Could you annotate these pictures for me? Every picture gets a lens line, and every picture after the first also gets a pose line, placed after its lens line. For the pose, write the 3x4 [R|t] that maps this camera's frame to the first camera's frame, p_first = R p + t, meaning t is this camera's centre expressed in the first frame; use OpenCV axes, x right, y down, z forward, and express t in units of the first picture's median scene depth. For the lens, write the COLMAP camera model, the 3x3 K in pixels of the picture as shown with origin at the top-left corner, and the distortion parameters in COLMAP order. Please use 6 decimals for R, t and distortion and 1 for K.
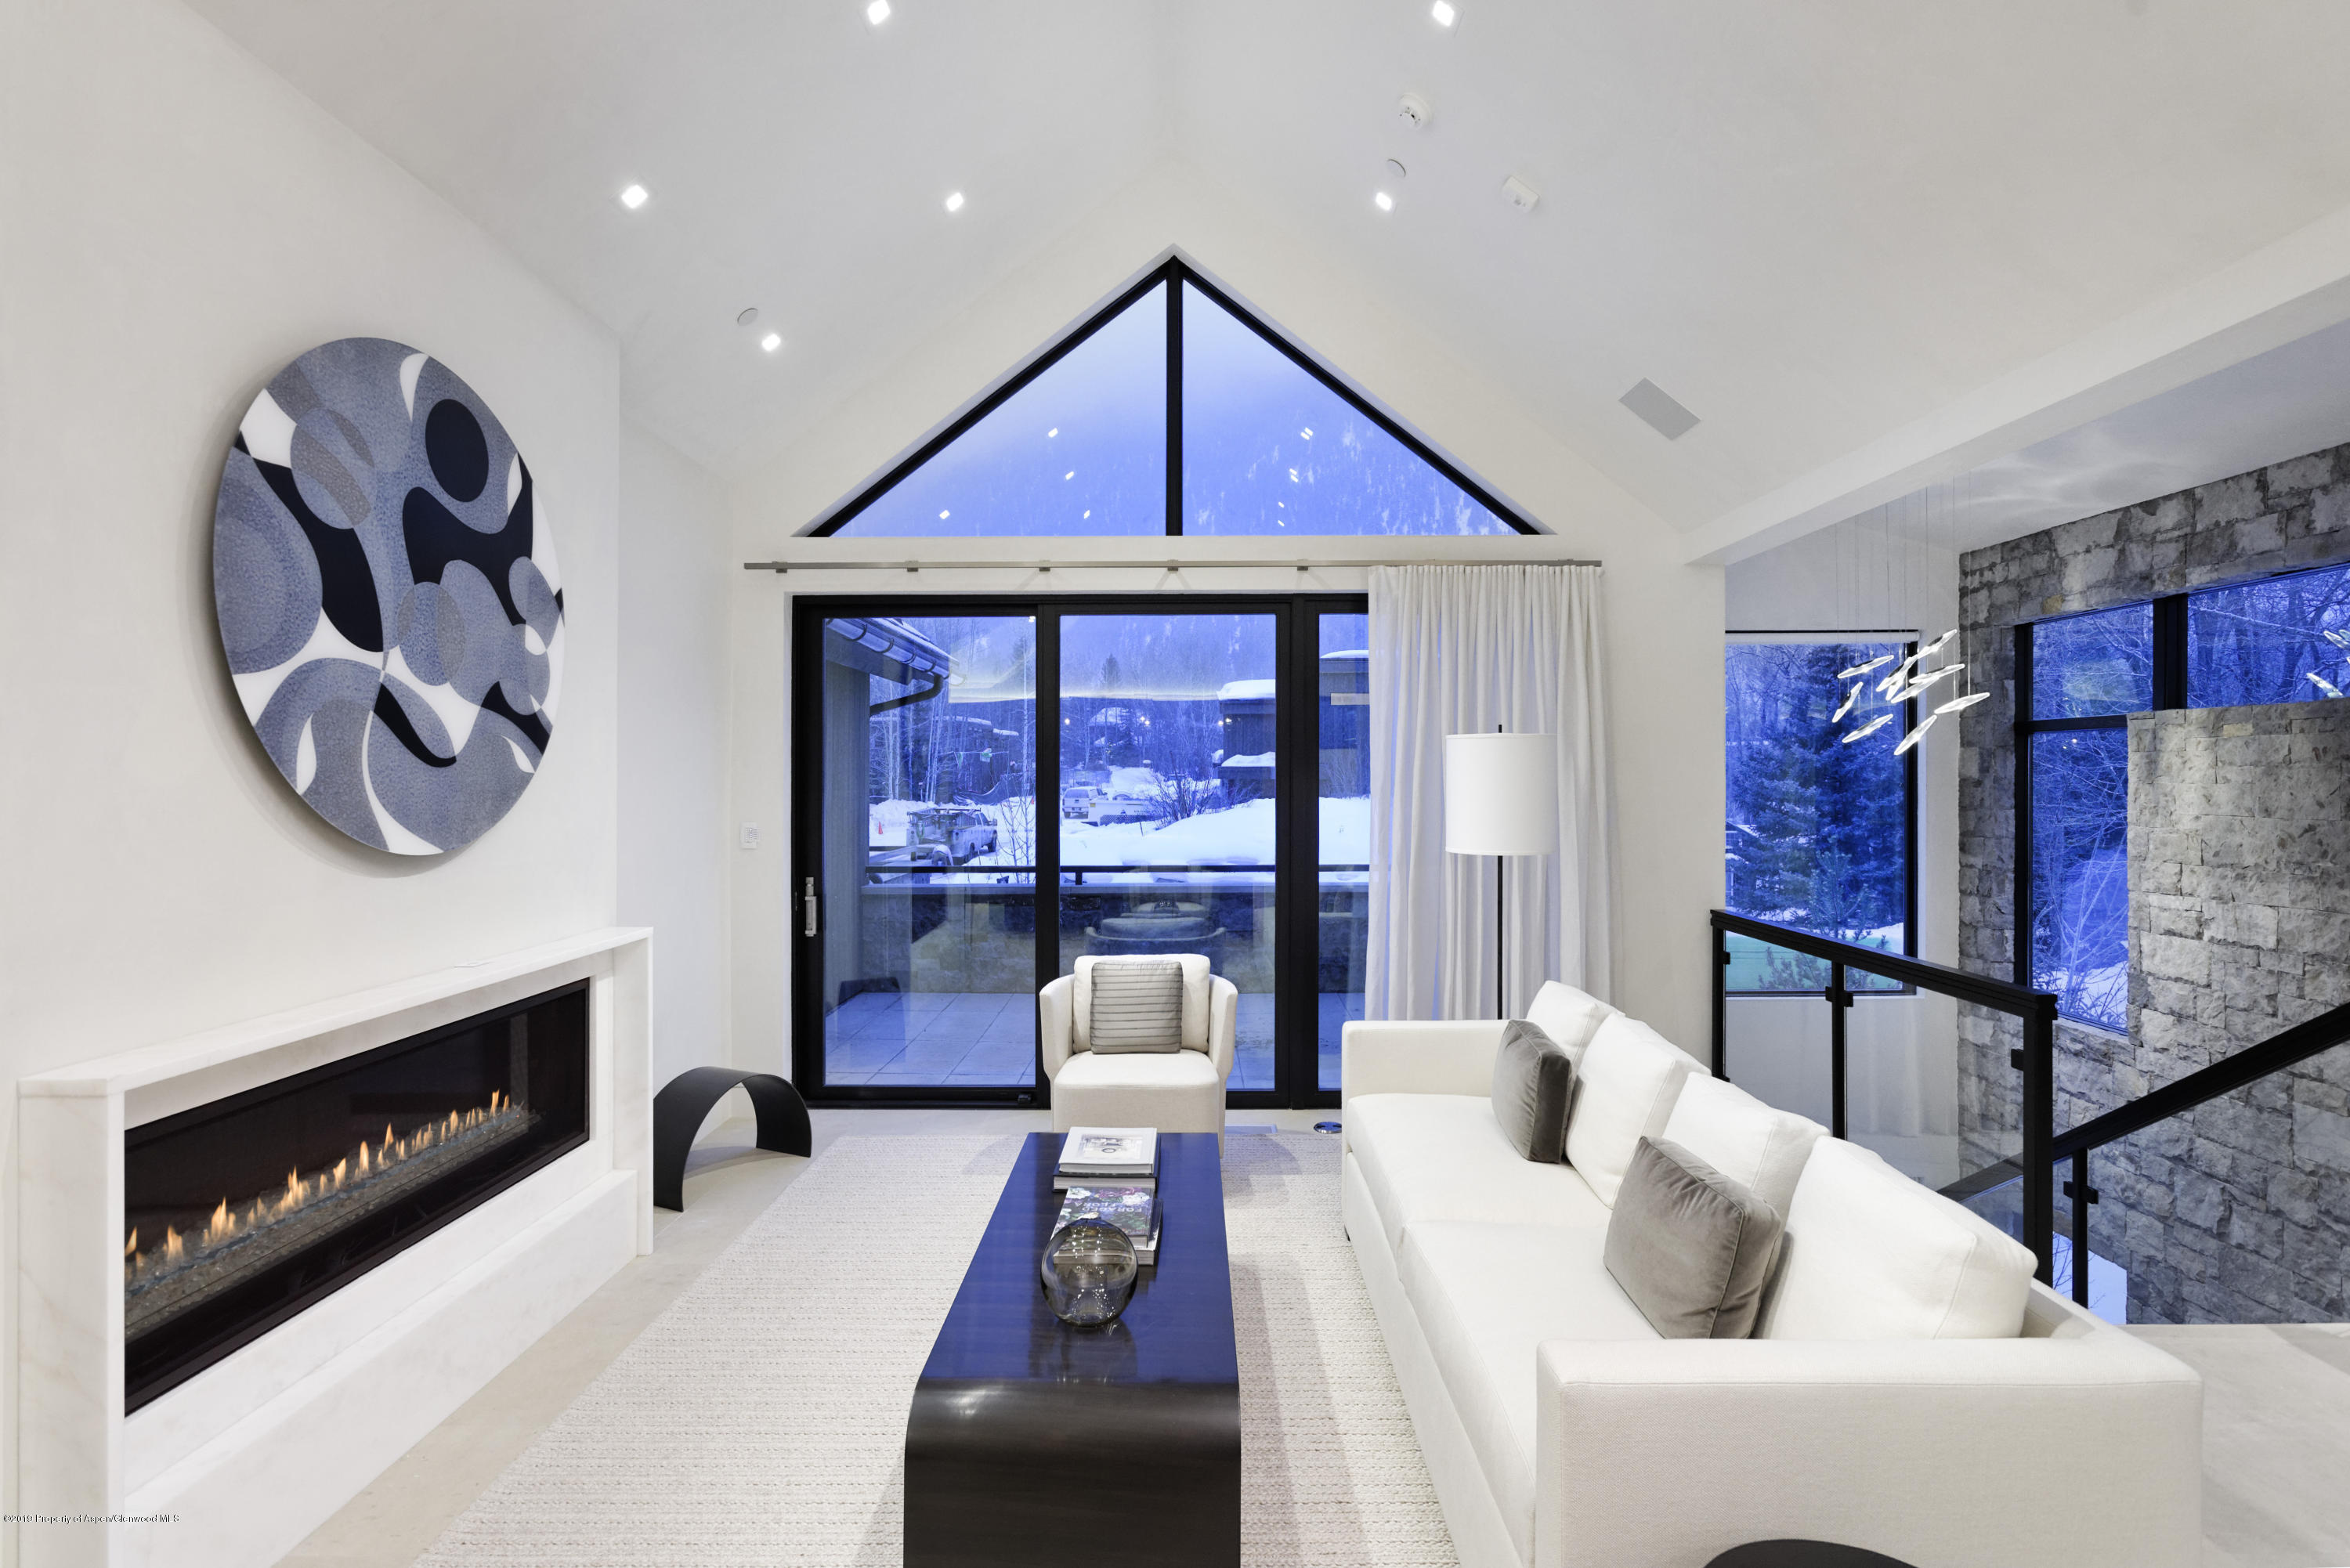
lens RADIAL K [[1137.2, 0, 1175.0], [0, 1137.2, 784.0], [0, 0, 1]] dist [-0.001483, 0.000095]
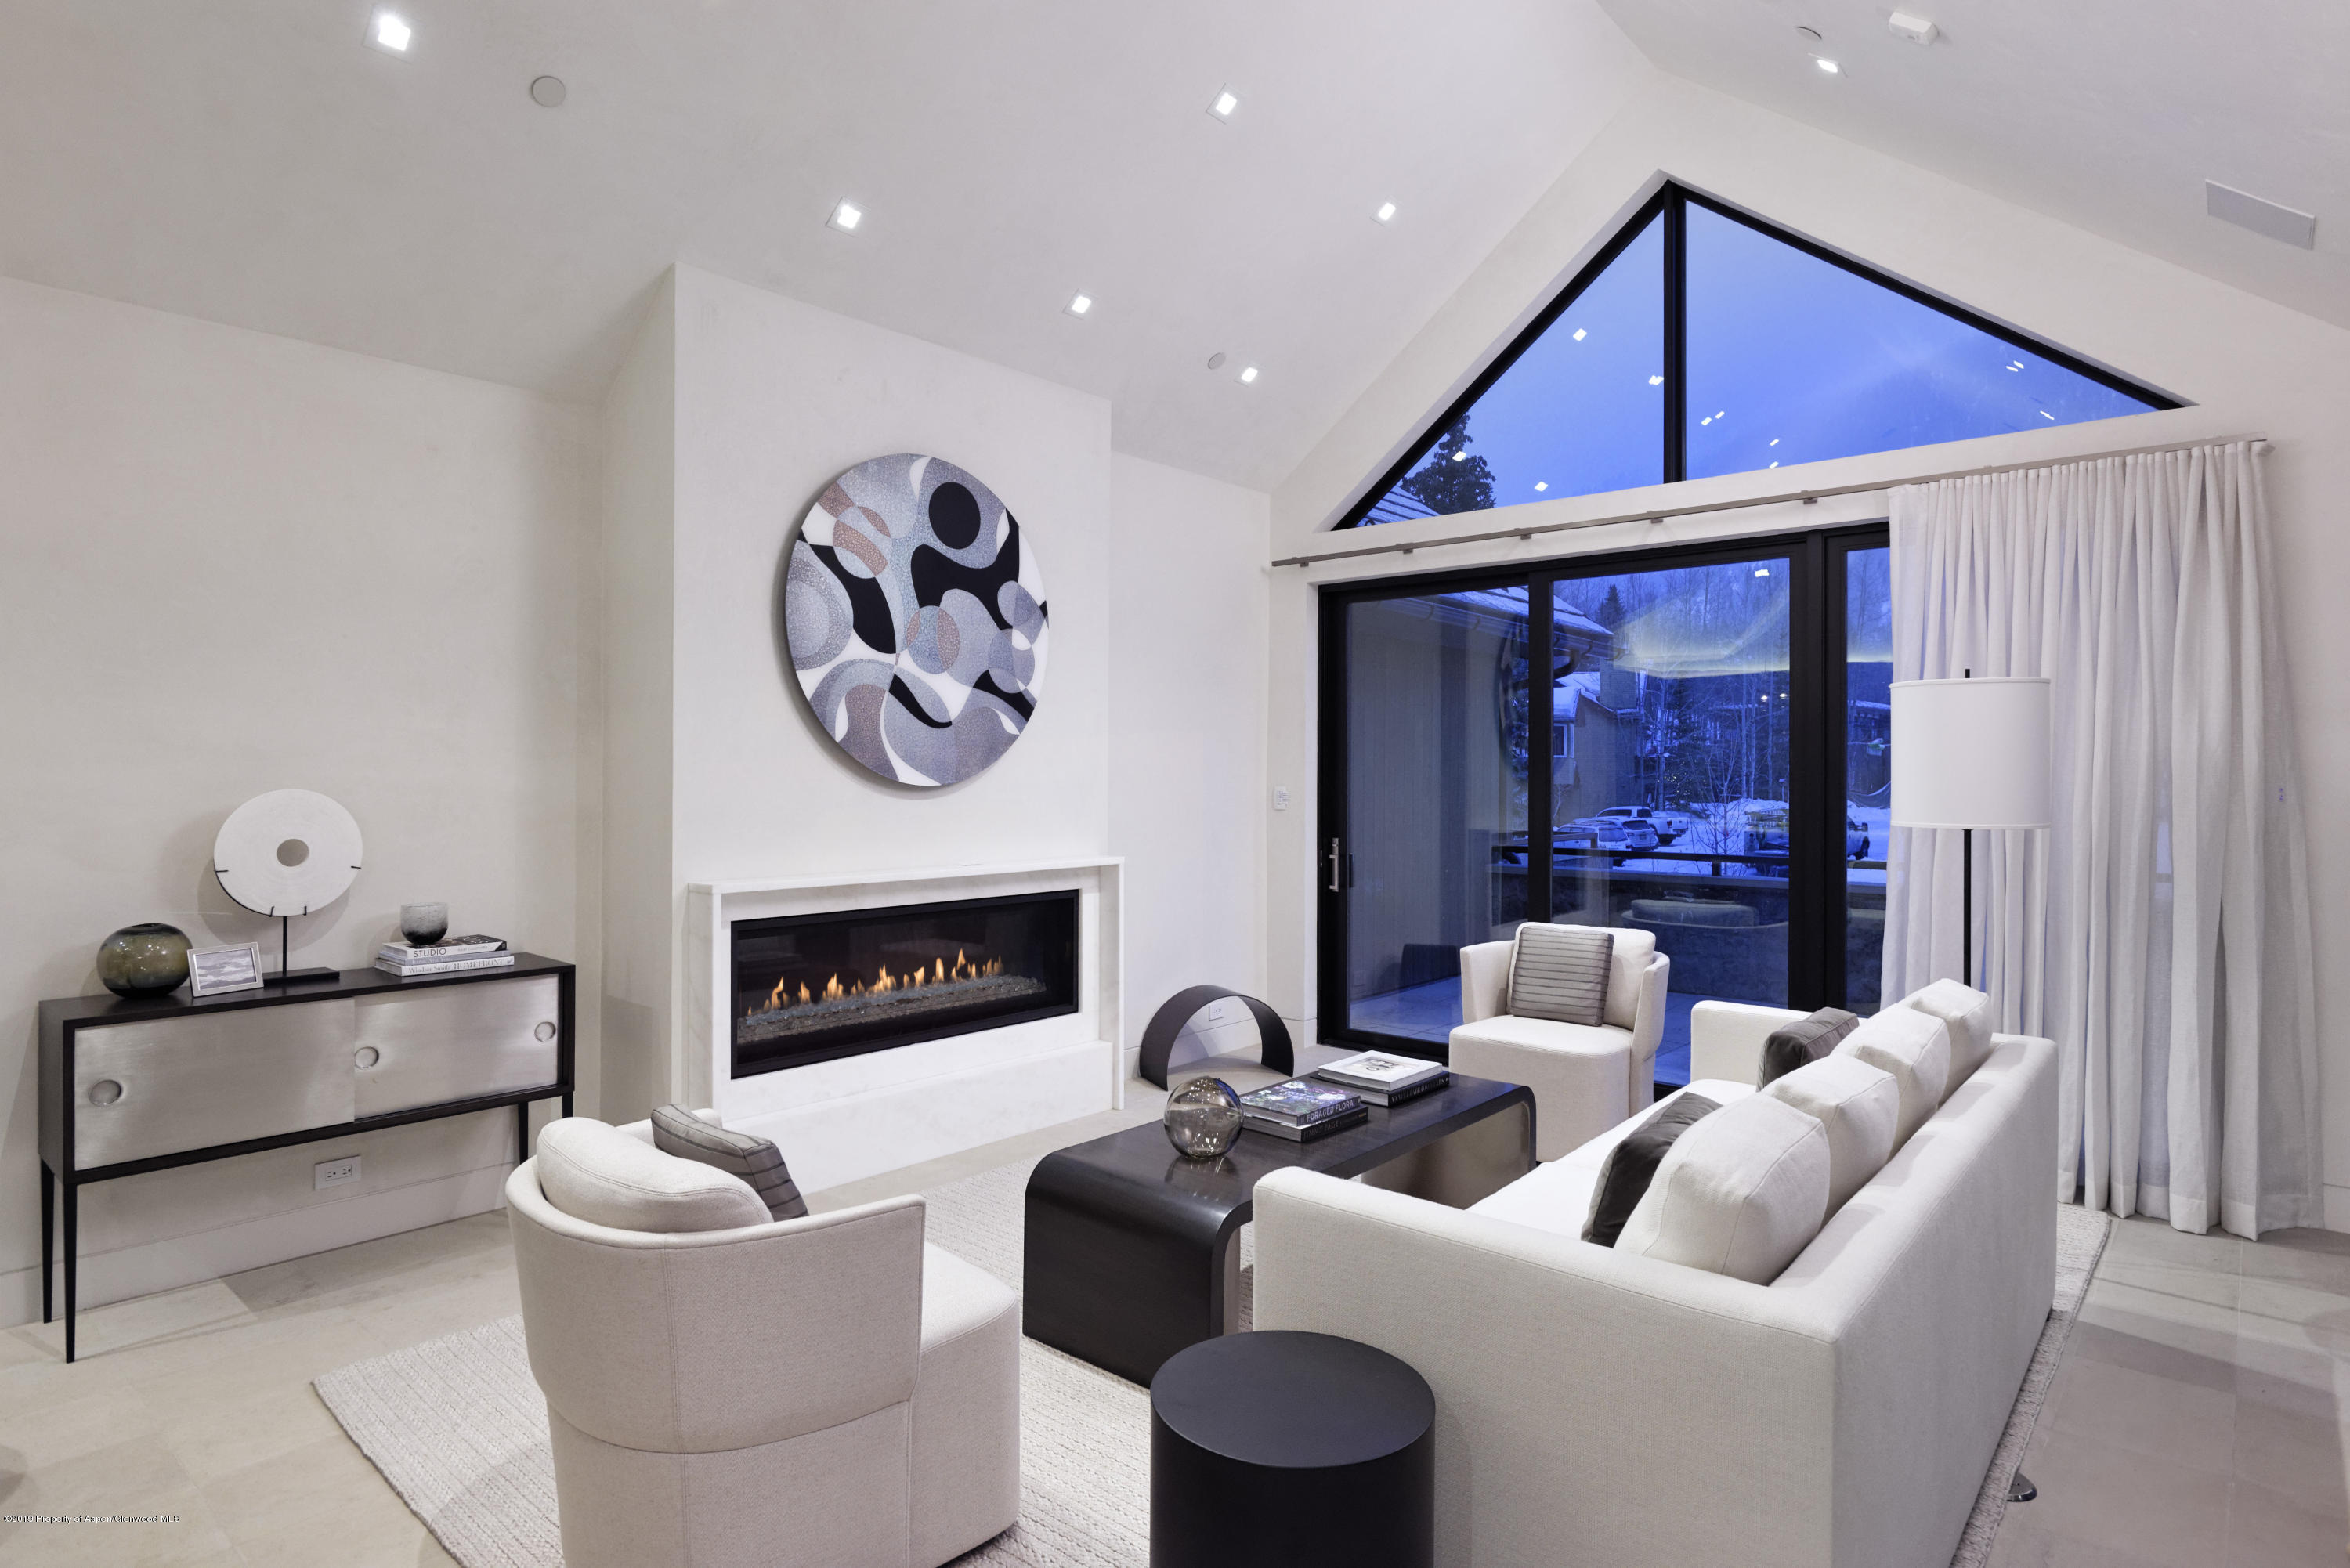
lens RADIAL K [[1257.9, 0, 1175.0], [0, 1257.9, 784.0], [0, 0, 1]] dist [0.002702, 0.001107]
pose [[0.769911, 0.010269, -0.638068, 0.584024], [-0.009197, 0.999945, 0.004995, 0.042272], [0.638085, 0.002022, 0.769964, -0.072596]]
